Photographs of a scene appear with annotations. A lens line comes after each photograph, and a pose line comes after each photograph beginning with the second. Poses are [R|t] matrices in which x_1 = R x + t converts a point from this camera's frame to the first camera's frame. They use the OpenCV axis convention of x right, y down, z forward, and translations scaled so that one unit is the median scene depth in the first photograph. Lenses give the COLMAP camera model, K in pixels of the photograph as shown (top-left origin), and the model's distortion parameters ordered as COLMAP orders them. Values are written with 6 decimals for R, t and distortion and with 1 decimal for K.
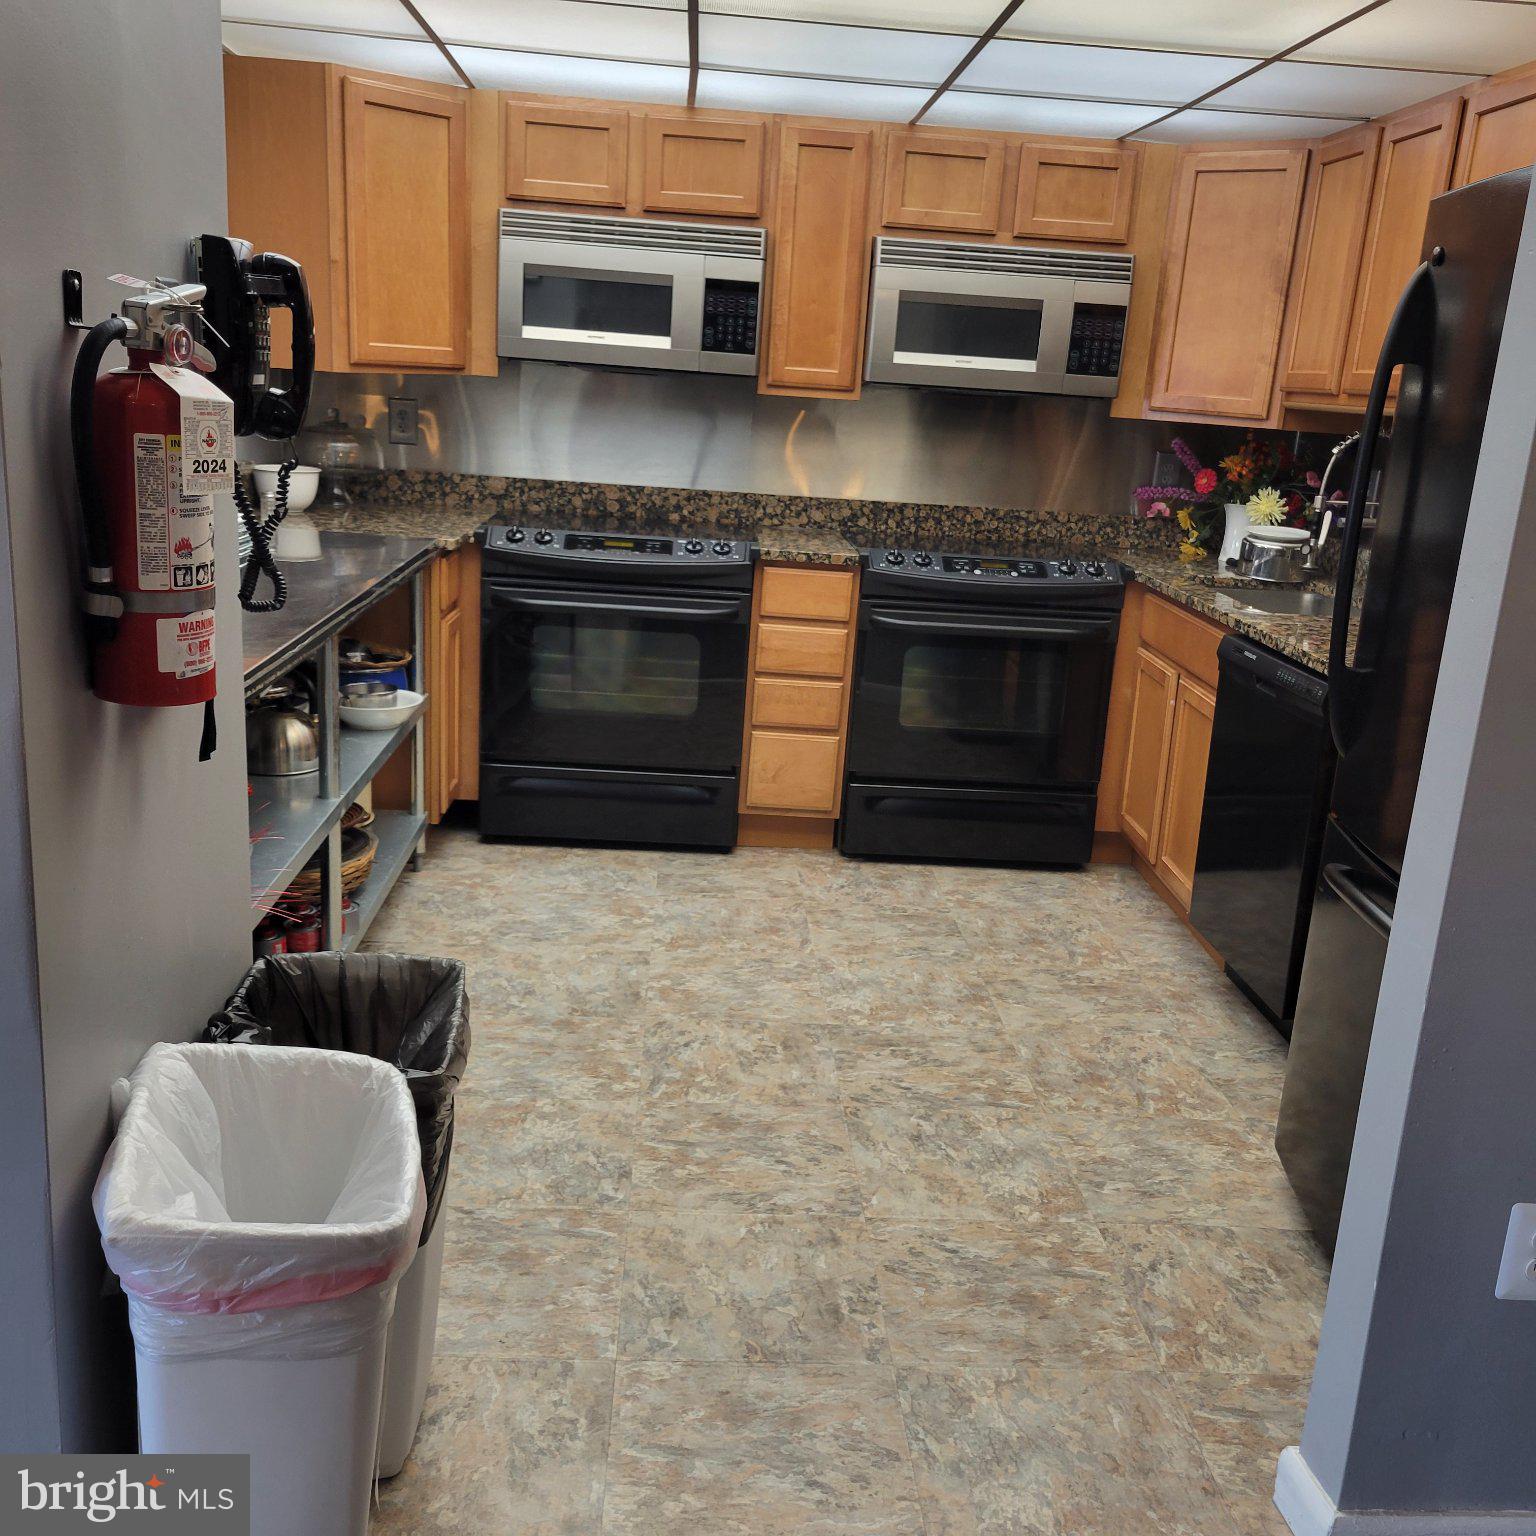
lens RADIAL K [[1527.1, 0, 768.0], [0, 1527.1, 768.0], [0, 0, 1]] dist [0.055255, -0.034298]
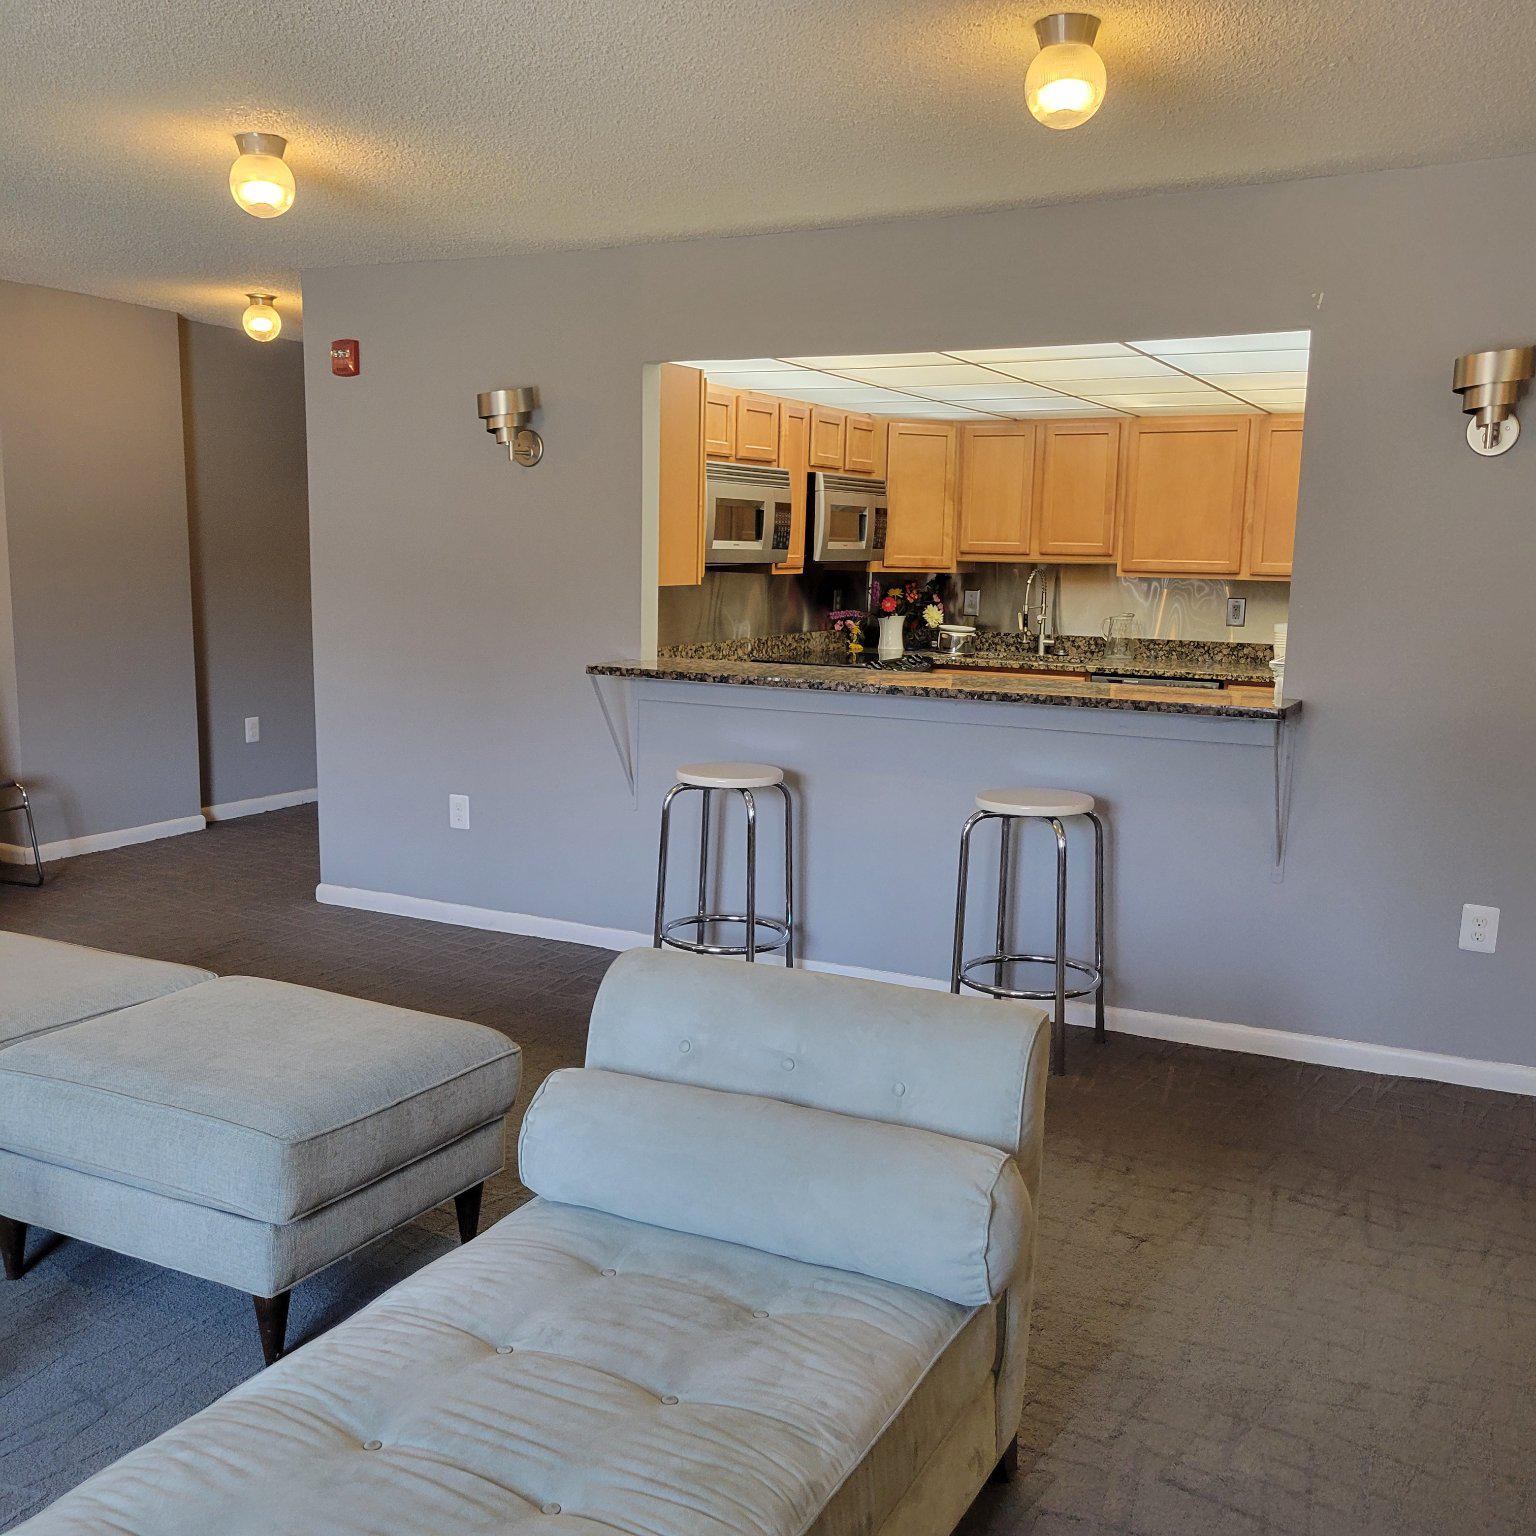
lens RADIAL K [[1527.1, 0, 768.0], [0, 1527.1, 768.0], [0, 0, 1]] dist [0.055255, -0.034298]
pose [[0.507893, -0.182888, 0.841782, -1.344325], [0.226831, 0.971109, 0.074127, -0.179142], [-0.831019, 0.153294, 0.534704, 0.248328]]
